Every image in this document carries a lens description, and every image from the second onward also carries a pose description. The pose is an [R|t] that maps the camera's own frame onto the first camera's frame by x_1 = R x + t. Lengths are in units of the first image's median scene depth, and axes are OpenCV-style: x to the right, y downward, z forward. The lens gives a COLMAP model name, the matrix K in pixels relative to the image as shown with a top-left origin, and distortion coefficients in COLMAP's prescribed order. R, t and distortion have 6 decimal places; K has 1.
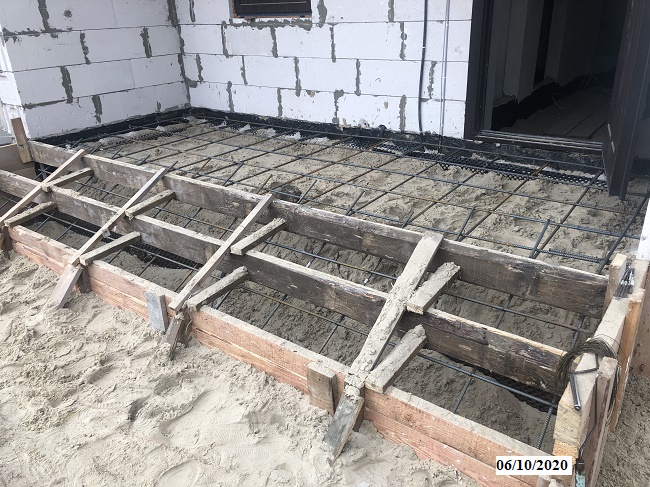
lens RADIAL K [[531.8, 0, 325.0], [0, 531.8, 243.5], [0, 0, 1]] dist [0.025001, -0.002521]
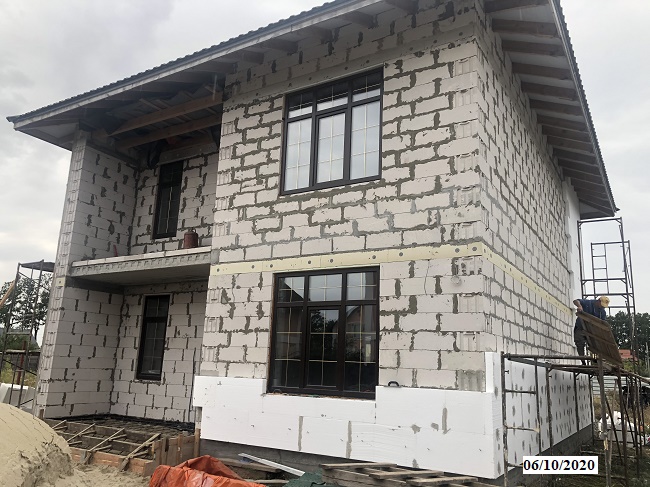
lens RADIAL K [[531.8, 0, 325.0], [0, 531.8, 243.5], [0, 0, 1]] dist [0.025001, -0.002521]
pose [[0.991896, 0.098656, 0.080064, 0.516414], [-0.029991, 0.794136, -0.606999, 0.667867], [-0.123465, 0.599679, 0.790659, -1.731128]]
